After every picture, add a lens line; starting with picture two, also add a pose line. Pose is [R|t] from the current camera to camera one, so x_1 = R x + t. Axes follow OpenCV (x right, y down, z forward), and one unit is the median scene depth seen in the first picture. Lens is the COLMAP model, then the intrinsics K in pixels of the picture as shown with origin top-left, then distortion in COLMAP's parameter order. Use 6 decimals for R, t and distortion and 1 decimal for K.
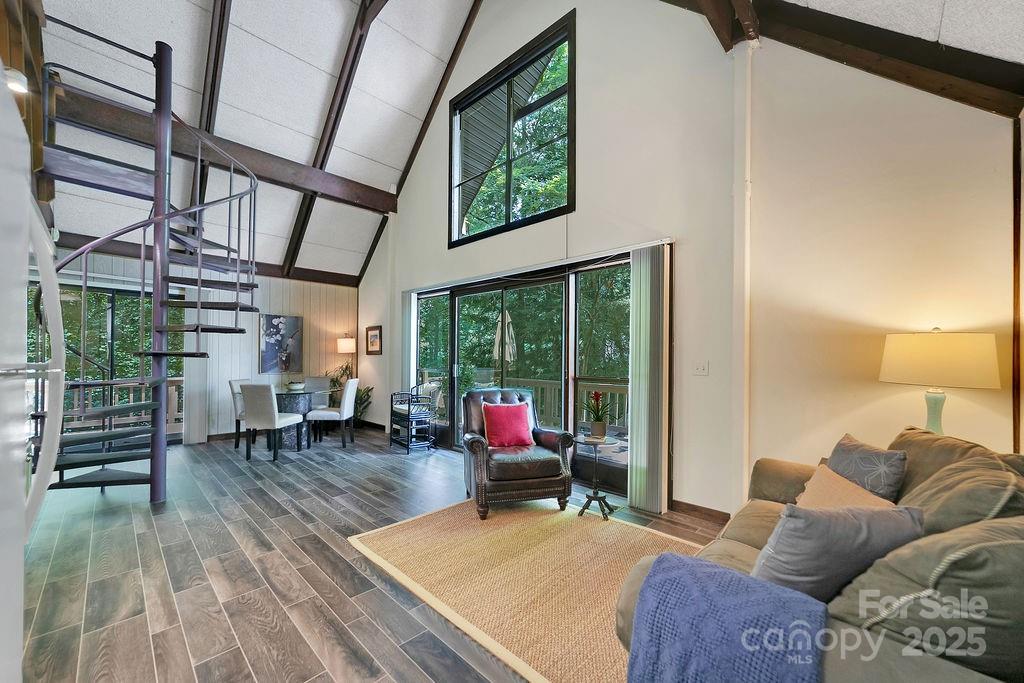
lens RADIAL K [[395.3, 0, 509.0], [0, 395.3, 356.3], [0, 0, 1]] dist [-0.001047, 0.000009]
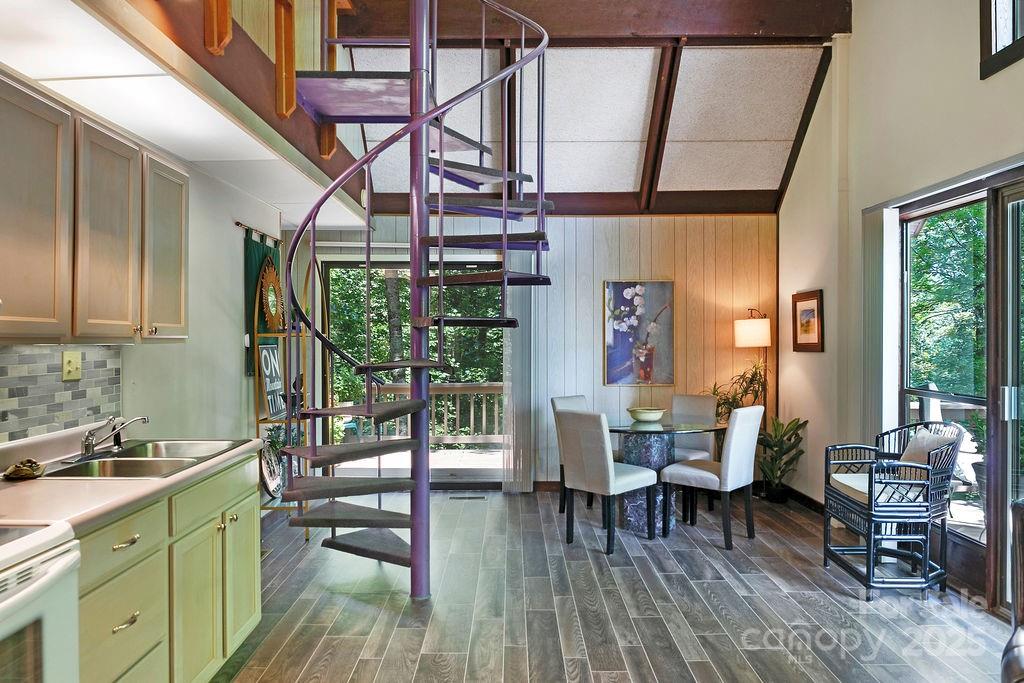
lens RADIAL K [[699.0, 0, 512.0], [0, 699.0, 341.5], [0, 0, 1]] dist [0.000339, 0.002637]
pose [[0.702554, -0.006188, -0.711604, 0.004079], [0.009345, 0.999956, 0.000531, -0.024967], [0.711569, -0.007023, 0.702581, 0.210014]]
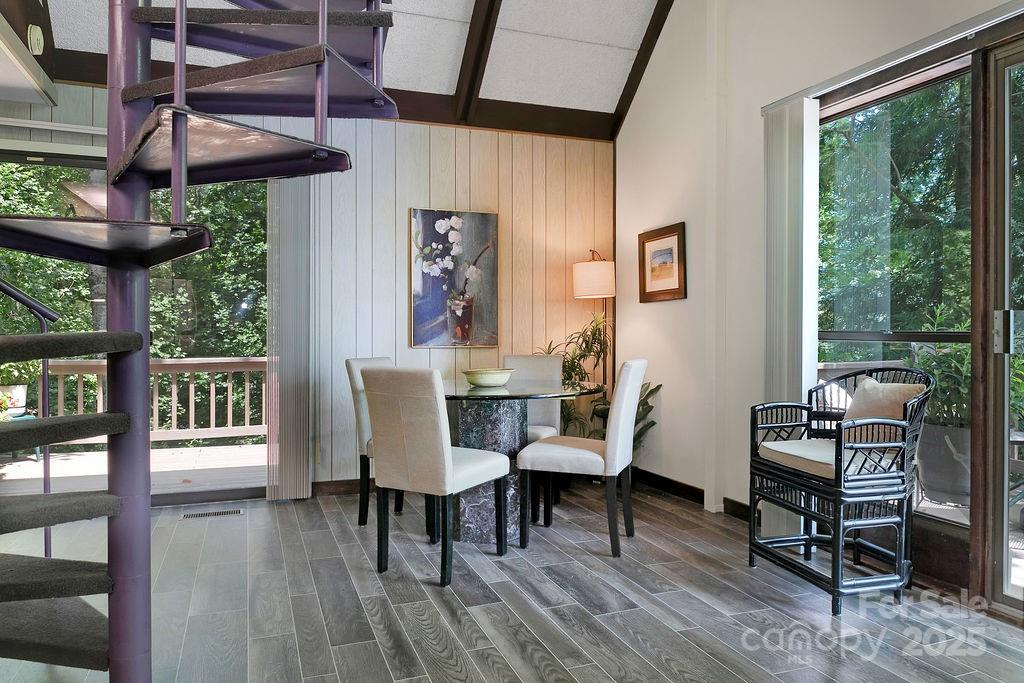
lens RADIAL K [[699.0, 0, 512.0], [0, 699.0, 341.5], [0, 0, 1]] dist [0.000339, 0.002637]
pose [[0.908603, -0.001360, -0.417658, -0.240473], [0.007094, 0.999901, 0.012178, 0.033790], [0.417600, -0.014028, 0.908523, 0.400297]]
